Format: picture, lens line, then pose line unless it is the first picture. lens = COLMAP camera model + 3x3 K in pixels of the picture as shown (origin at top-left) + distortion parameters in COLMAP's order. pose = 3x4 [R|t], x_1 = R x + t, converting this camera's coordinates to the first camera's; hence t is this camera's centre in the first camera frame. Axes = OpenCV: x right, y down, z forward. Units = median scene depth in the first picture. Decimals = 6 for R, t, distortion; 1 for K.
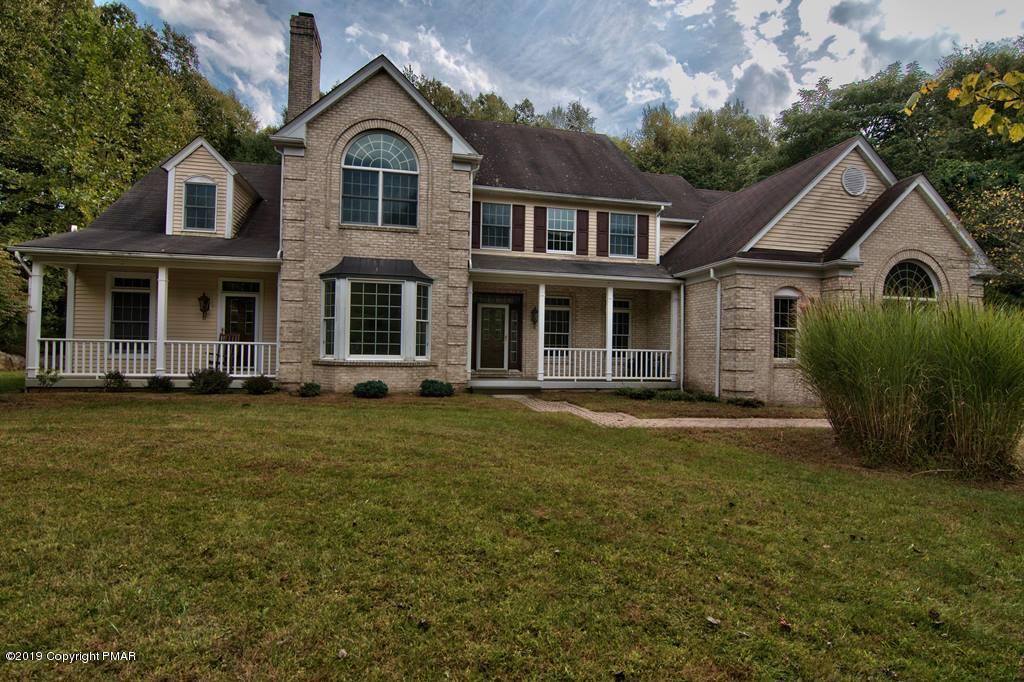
lens RADIAL K [[490.6, 0, 512.0], [0, 490.6, 341.0], [0, 0, 1]] dist [0.000084, -0.011101]
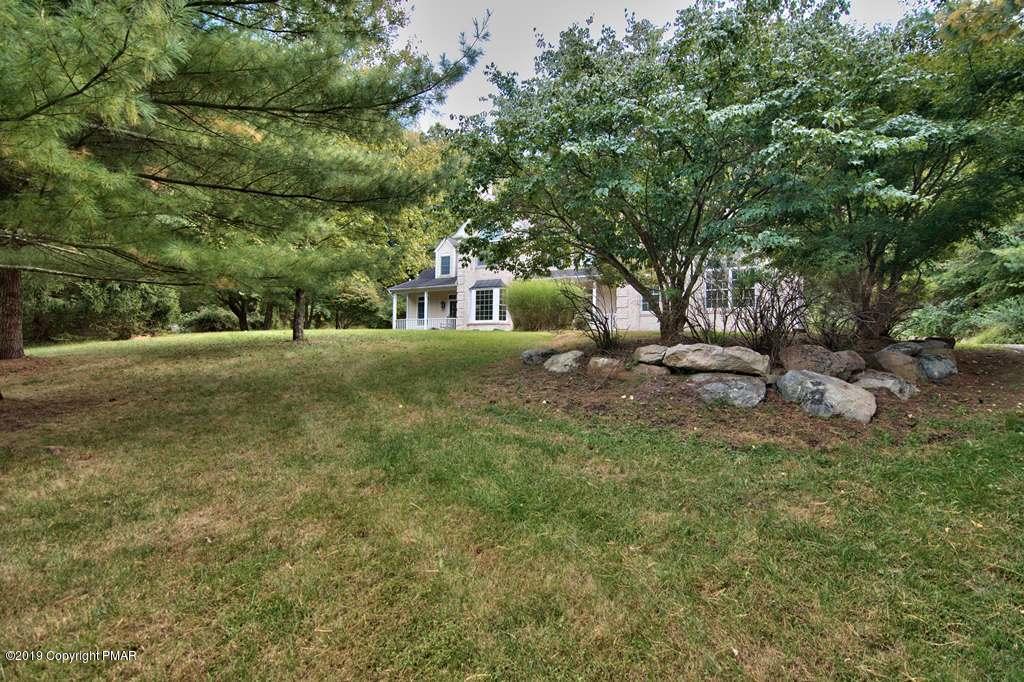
lens RADIAL K [[490.6, 0, 512.0], [0, 490.6, 341.0], [0, 0, 1]] dist [0.000084, -0.011101]
pose [[0.751158, -0.023347, -0.659709, 1.317028], [0.008352, 0.999630, -0.025868, 0.181337], [0.660069, 0.013921, 0.751076, -0.658611]]
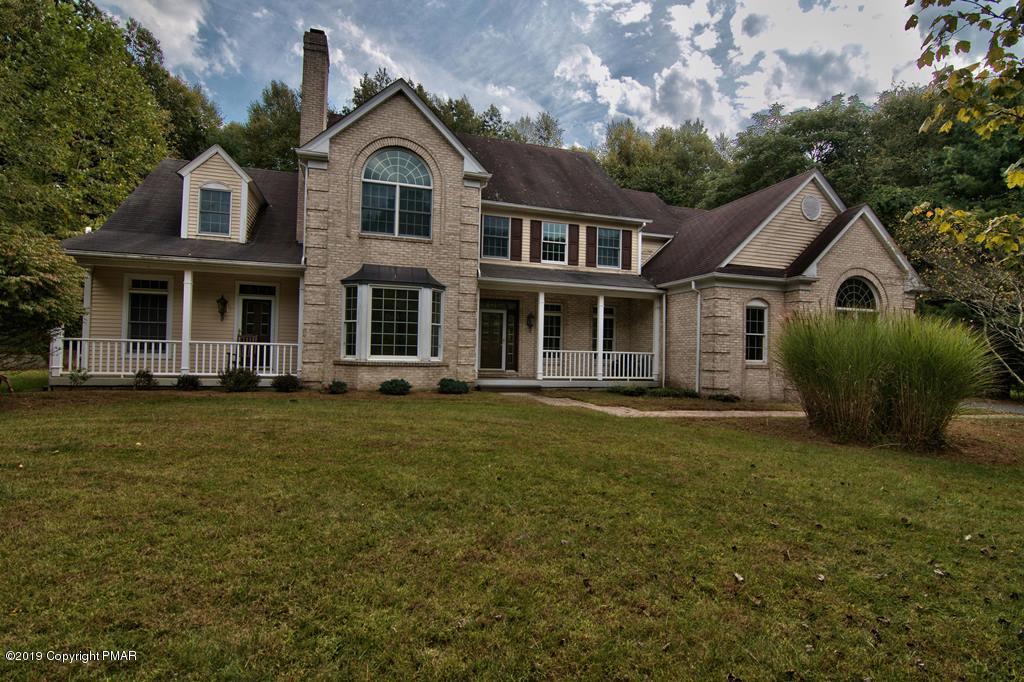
lens RADIAL K [[490.6, 0, 512.0], [0, 490.6, 341.0], [0, 0, 1]] dist [0.000084, -0.011101]
pose [[0.996020, 0.007204, 0.088834, -0.110324], [-0.006738, 0.999962, -0.005546, 0.000309], [-0.088871, 0.004925, 0.996031, -0.094668]]
